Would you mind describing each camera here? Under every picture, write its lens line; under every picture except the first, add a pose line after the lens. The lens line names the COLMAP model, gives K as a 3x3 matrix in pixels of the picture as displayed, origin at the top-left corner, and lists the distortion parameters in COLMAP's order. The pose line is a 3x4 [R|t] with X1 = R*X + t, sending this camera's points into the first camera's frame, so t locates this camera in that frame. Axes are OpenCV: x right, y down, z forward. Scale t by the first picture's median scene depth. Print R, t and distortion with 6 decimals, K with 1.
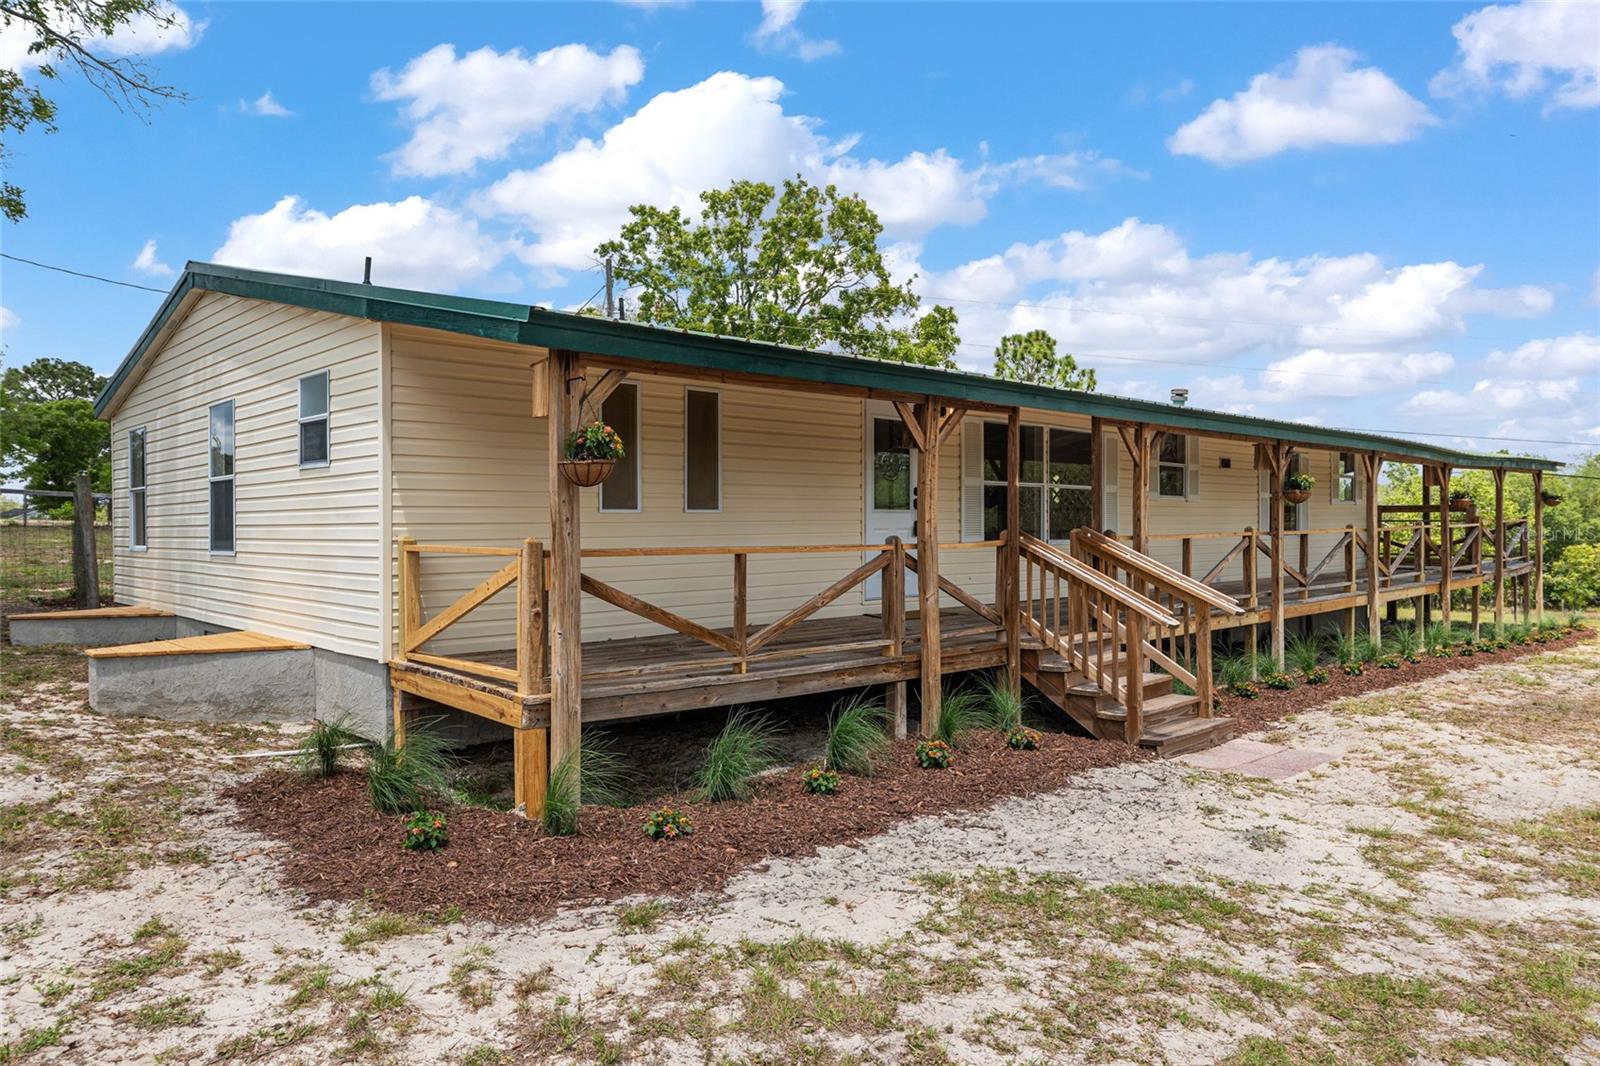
lens RADIAL K [[1040.3, 0, 800.0], [0, 1040.3, 533.0], [0, 0, 1]] dist [-0.003071, -0.001196]
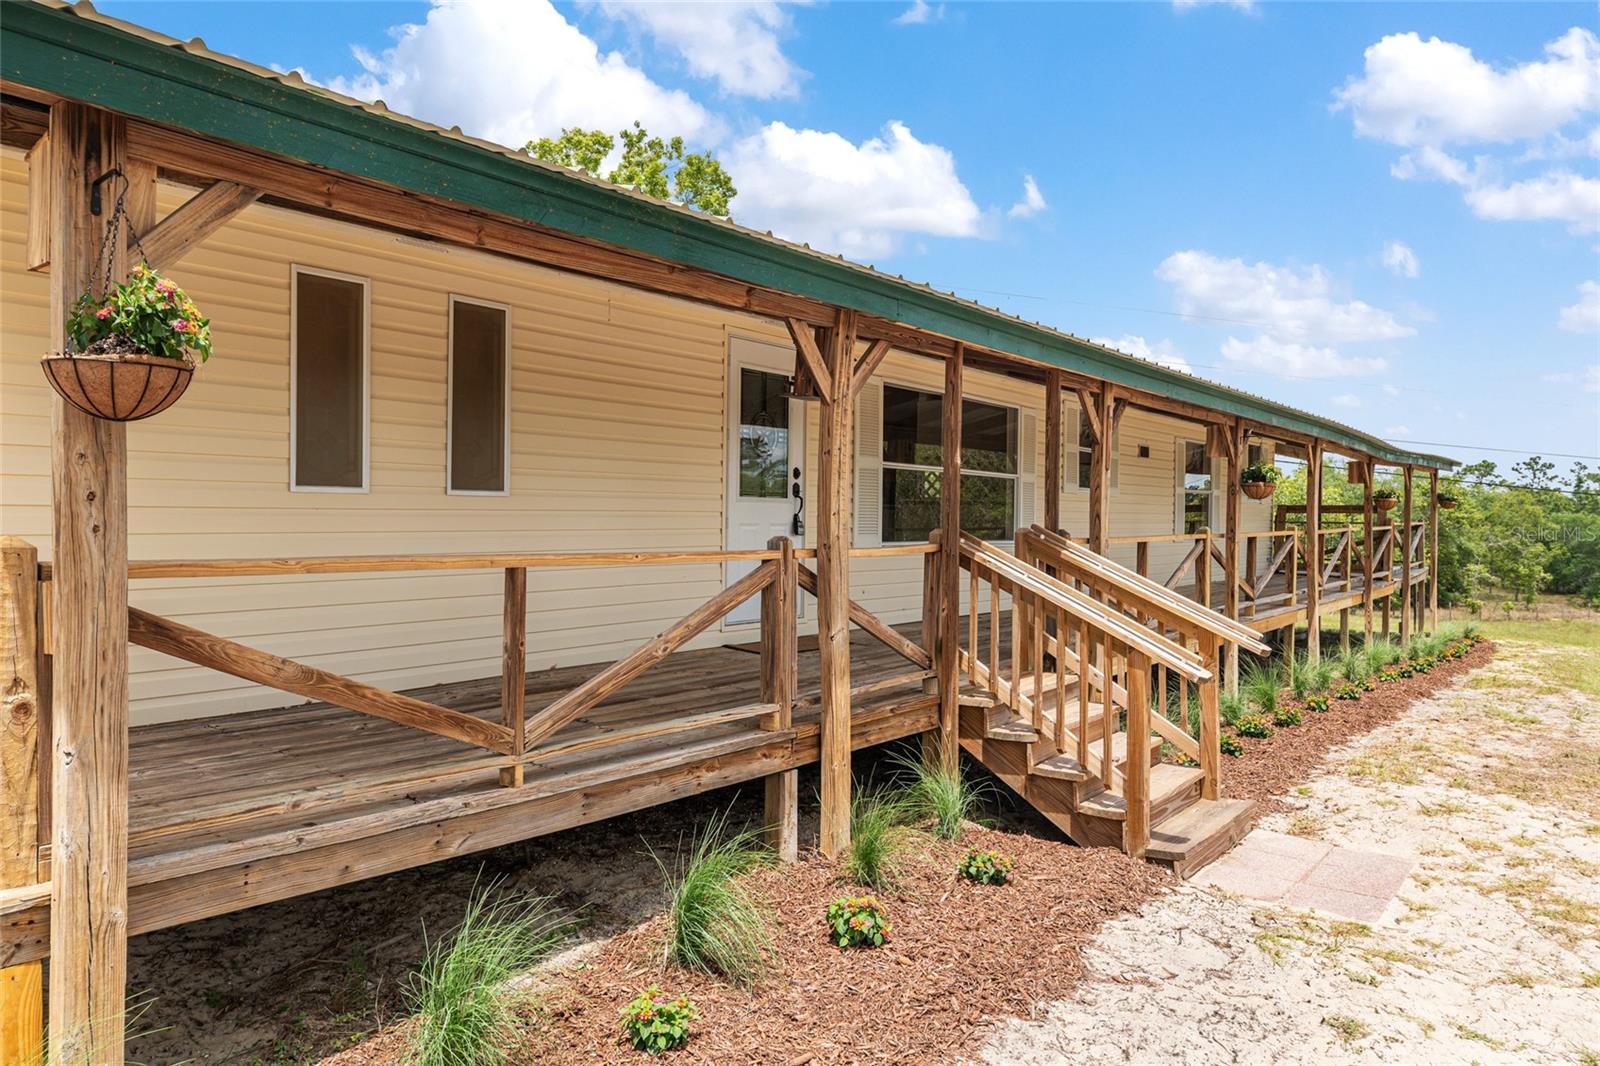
lens RADIAL K [[1060.9, 0, 800.0], [0, 1060.9, 533.0], [0, 0, 1]] dist [0.003493, -0.000155]
pose [[0.988763, 0.012017, 0.149005, 0.005975], [-0.012809, 0.999908, 0.004359, -0.002043], [-0.148939, -0.006218, 0.988827, 0.333545]]
